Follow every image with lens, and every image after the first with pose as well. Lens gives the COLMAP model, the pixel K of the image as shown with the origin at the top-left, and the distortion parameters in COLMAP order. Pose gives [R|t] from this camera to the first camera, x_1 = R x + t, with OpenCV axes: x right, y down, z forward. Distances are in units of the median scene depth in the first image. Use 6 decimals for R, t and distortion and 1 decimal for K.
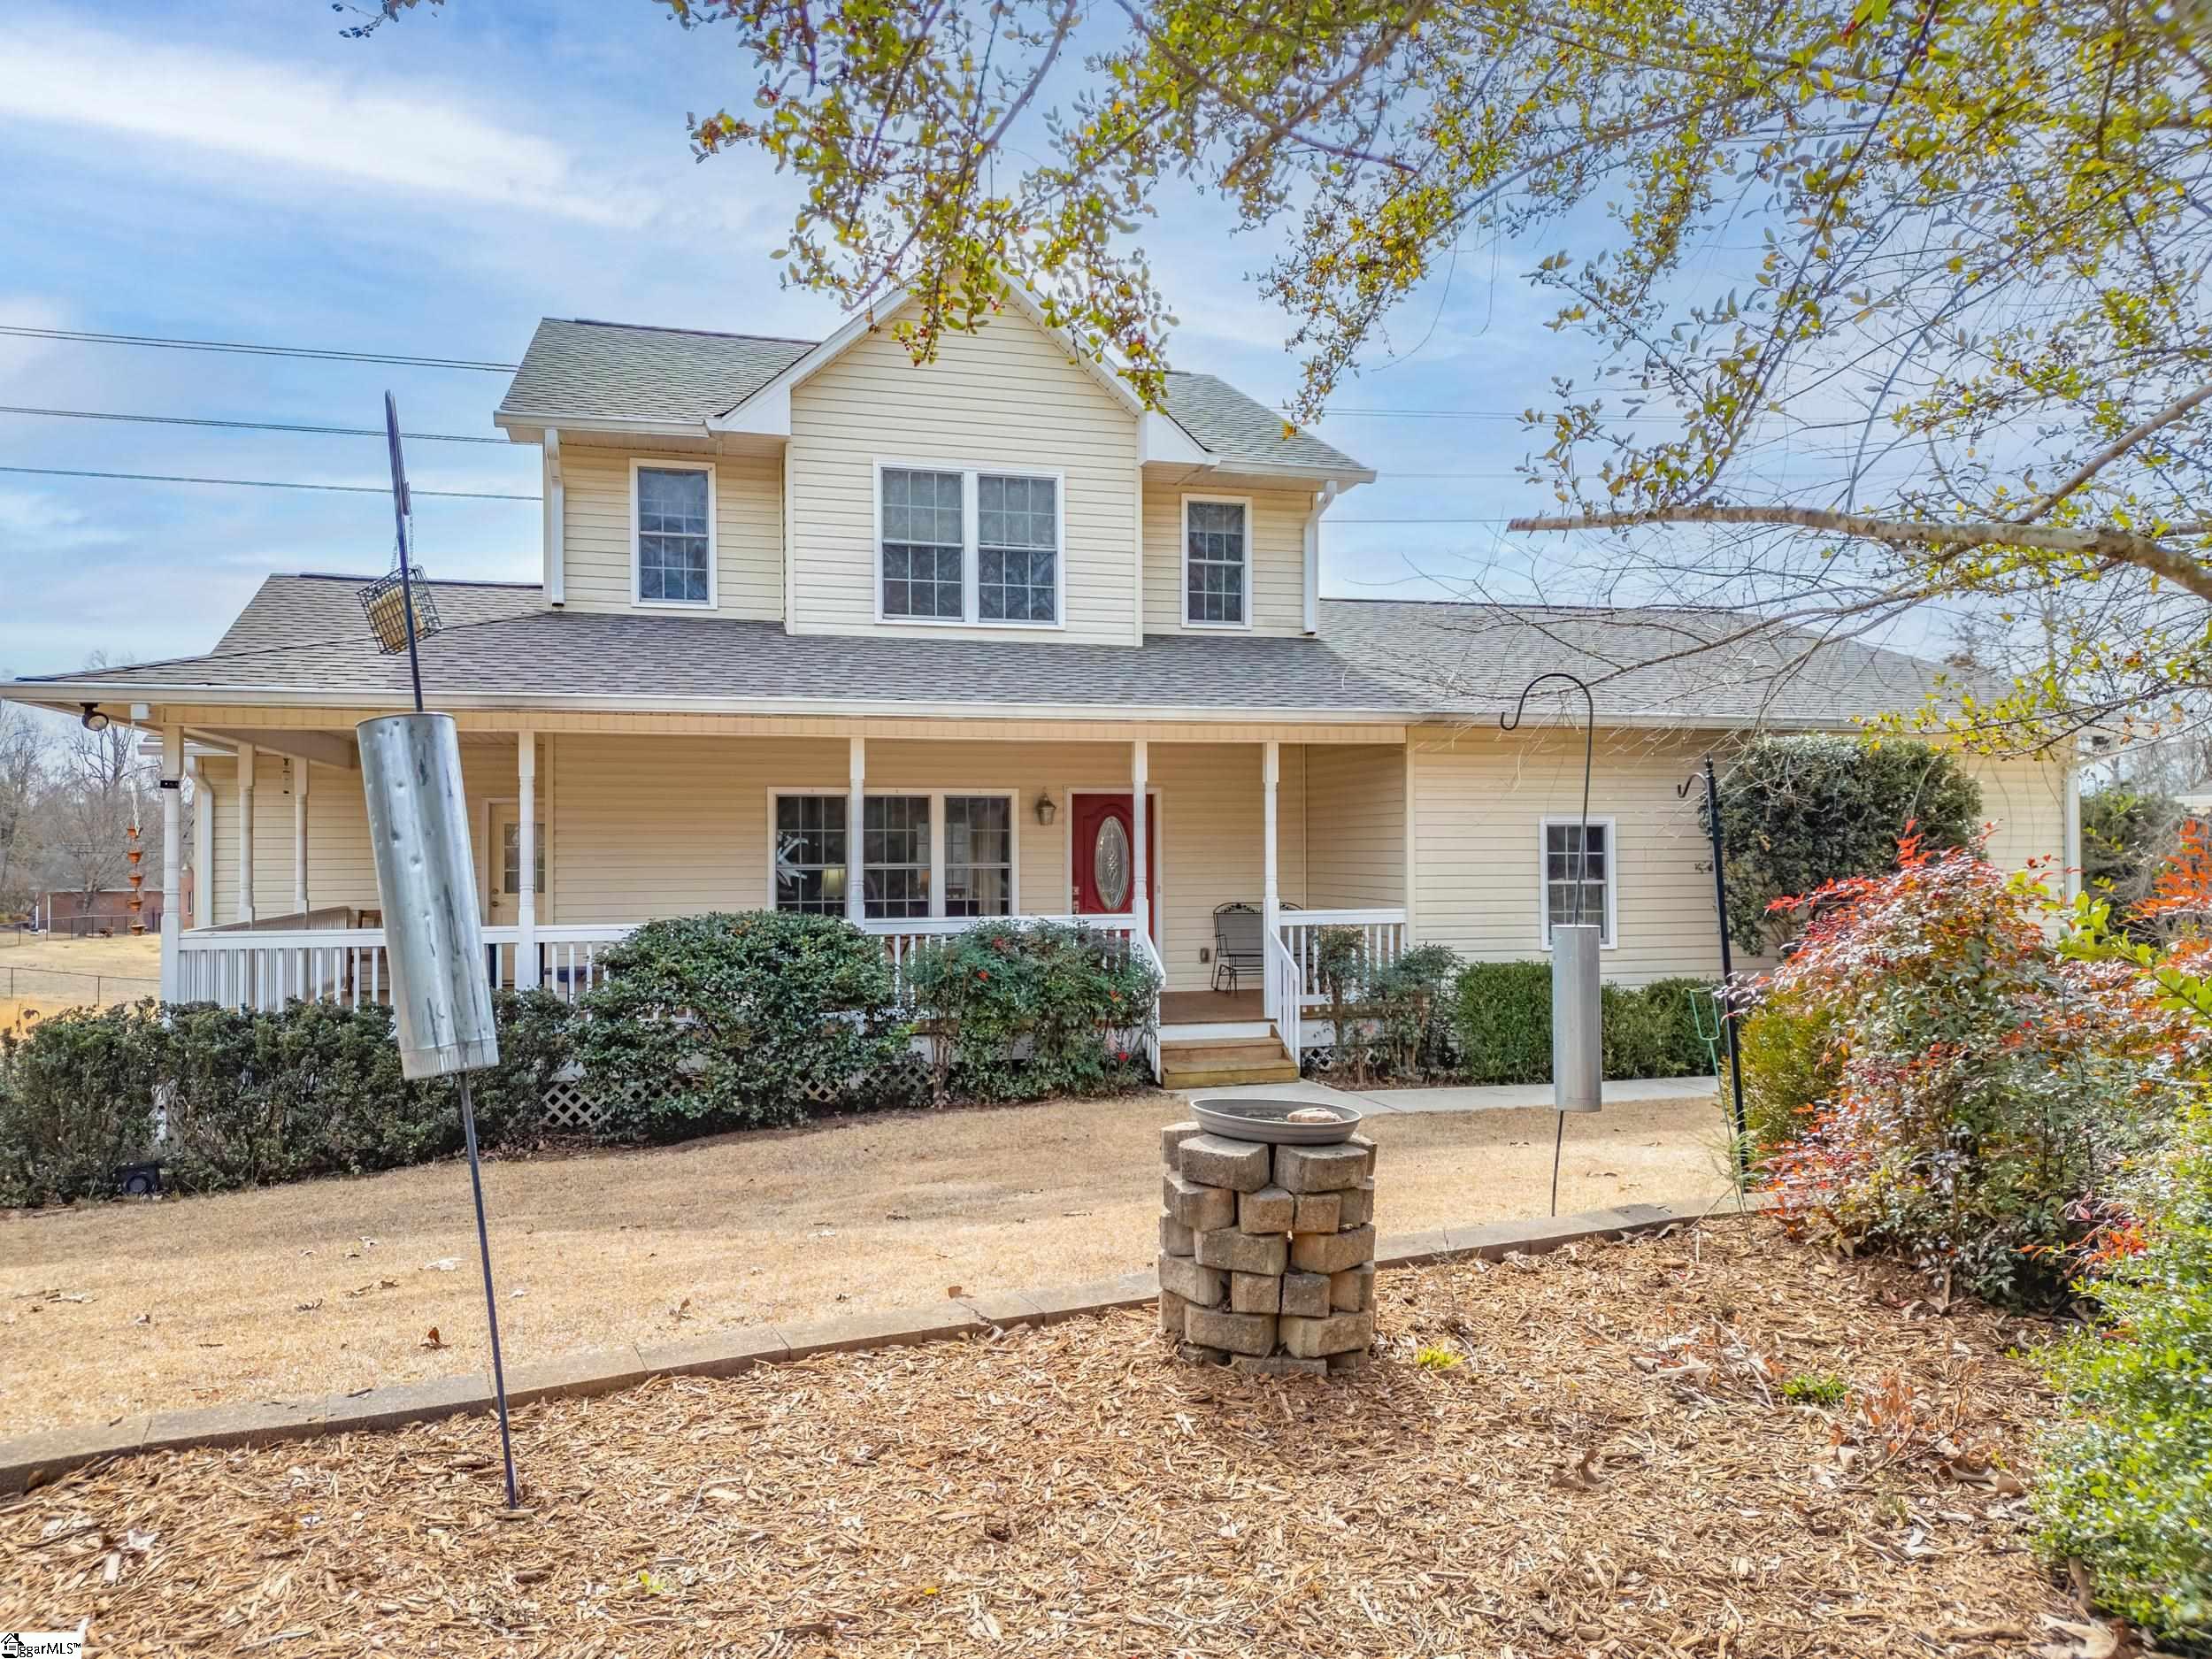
lens RADIAL K [[1513.4, 0, 1106.0], [0, 1513.4, 829.5], [0, 0, 1]] dist [0.003704, 0.000632]
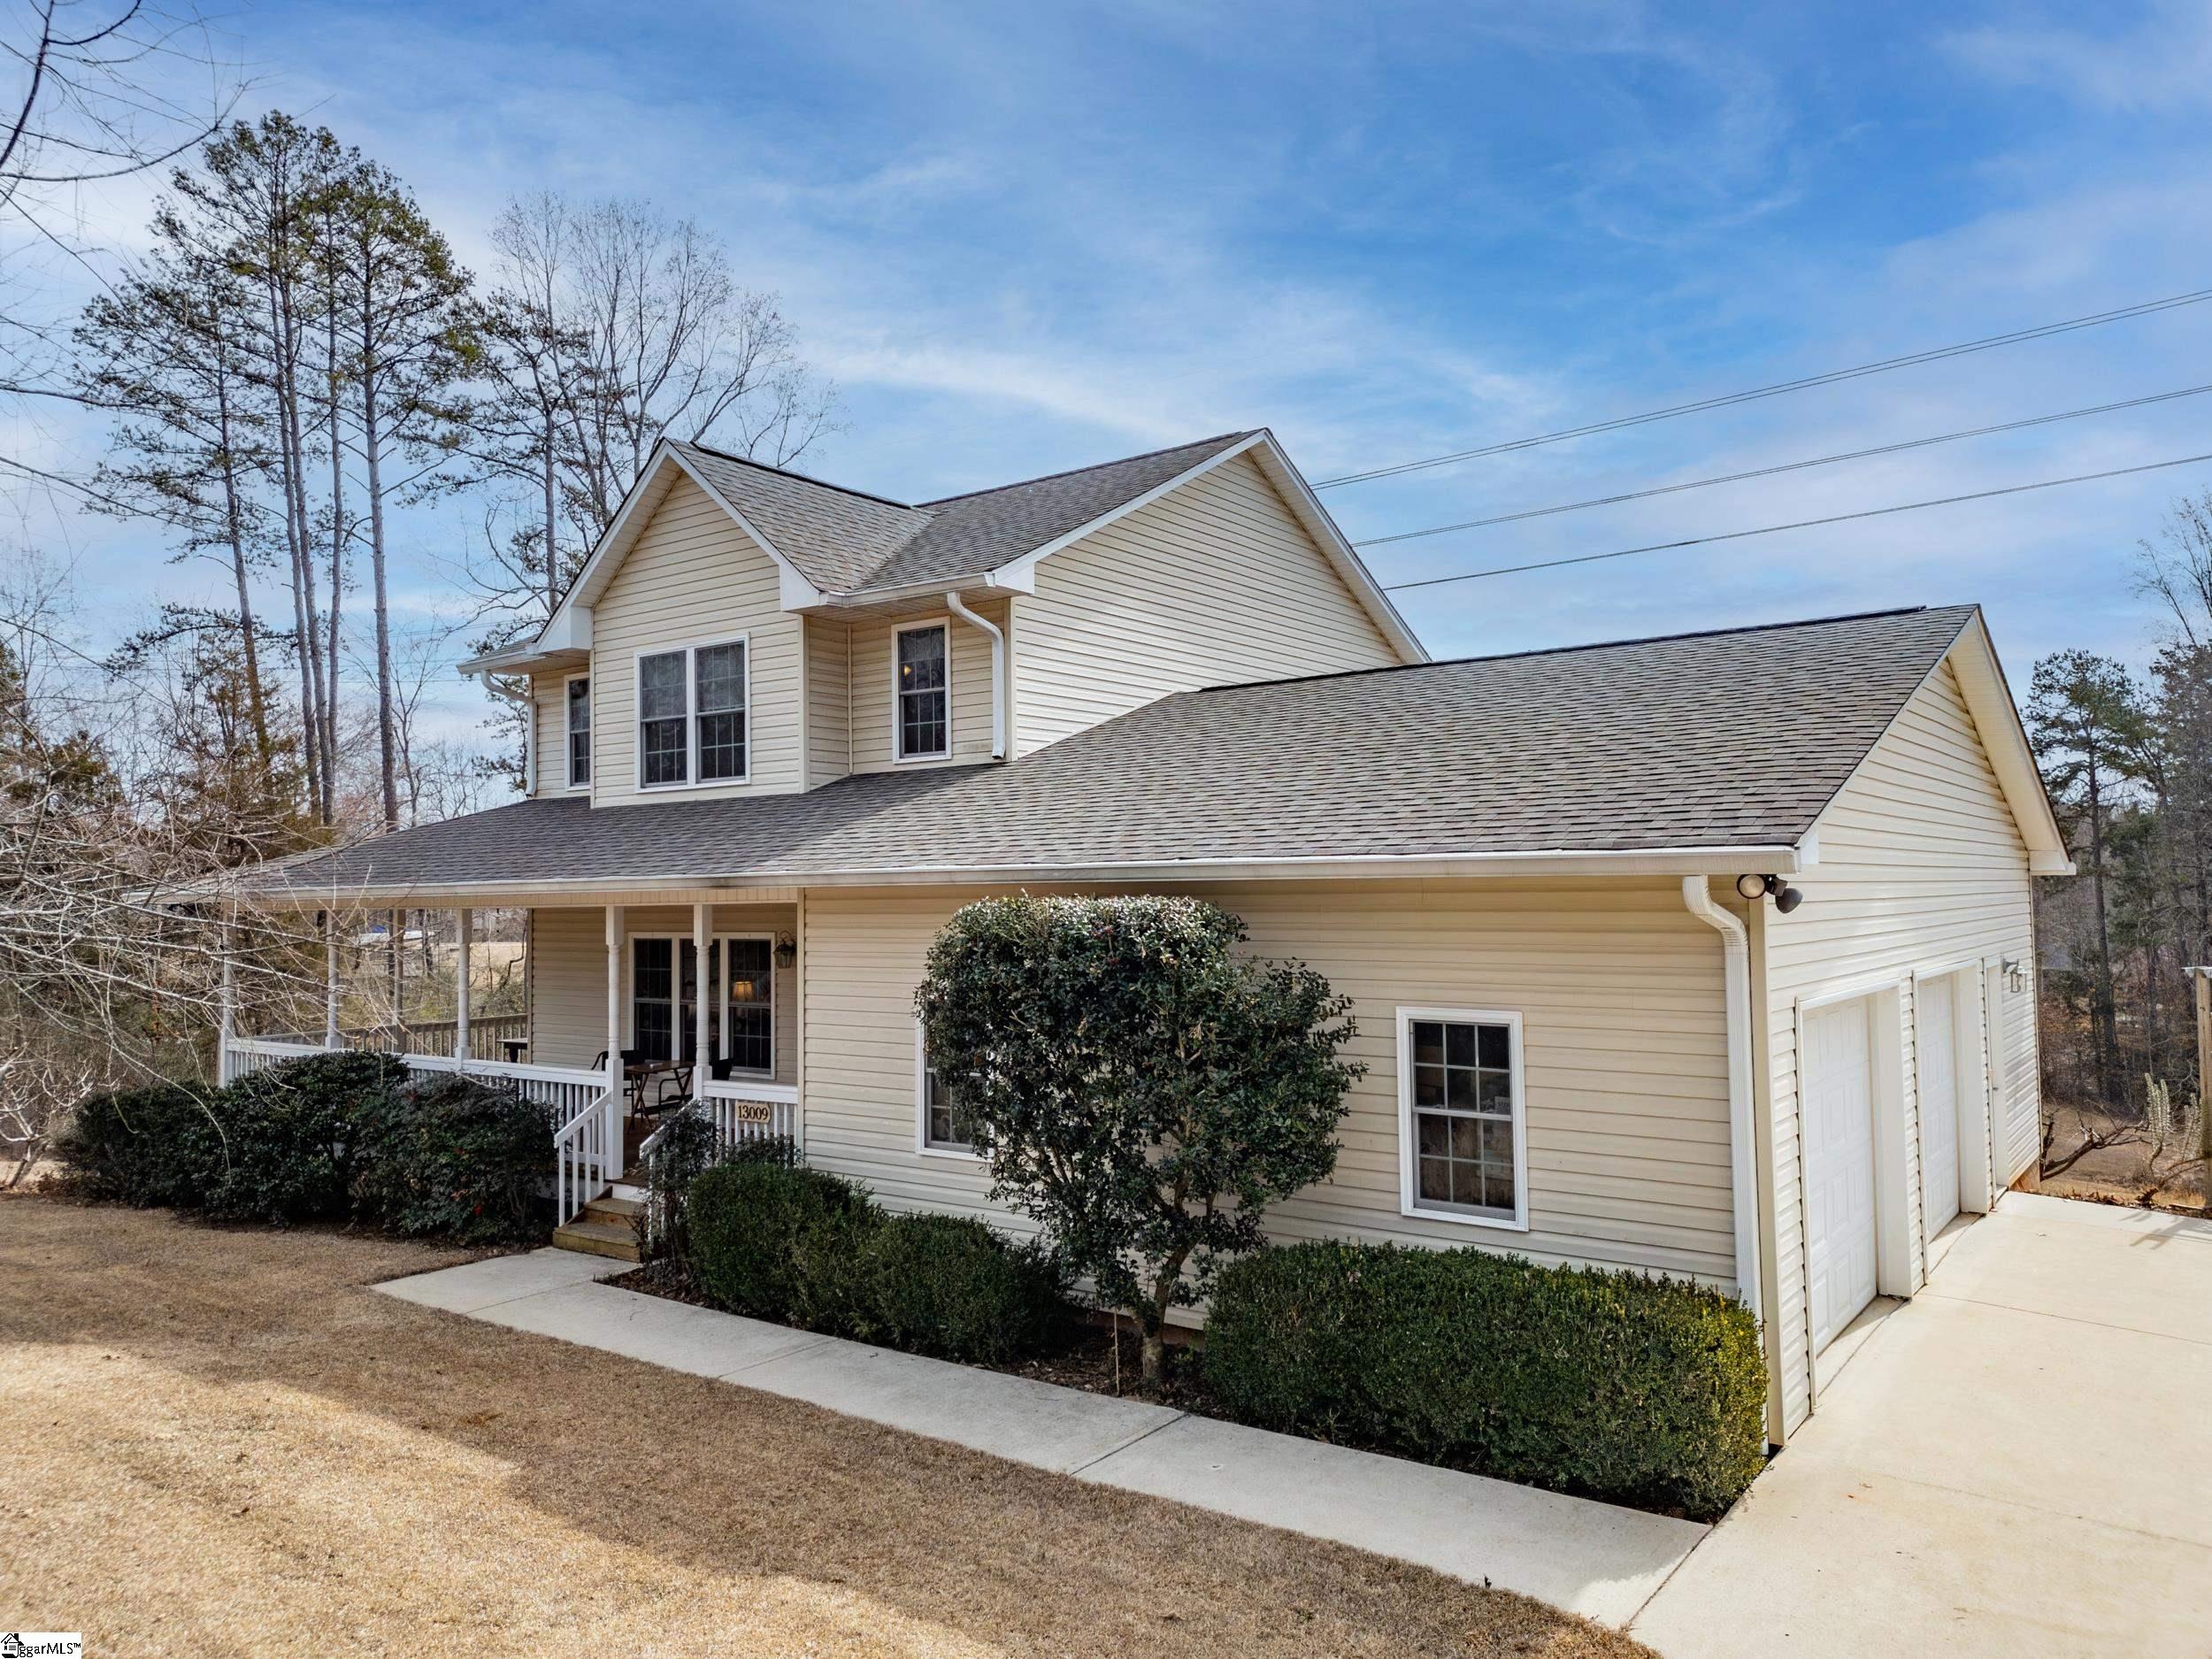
lens RADIAL K [[1513.4, 0, 1106.0], [0, 1513.4, 829.5], [0, 0, 1]] dist [0.003704, 0.000632]
pose [[0.596704, -0.033888, -0.801745, 0.963975], [0.011952, 0.999372, -0.033346, -0.063017], [0.802372, 0.010316, 0.596735, 0.576457]]
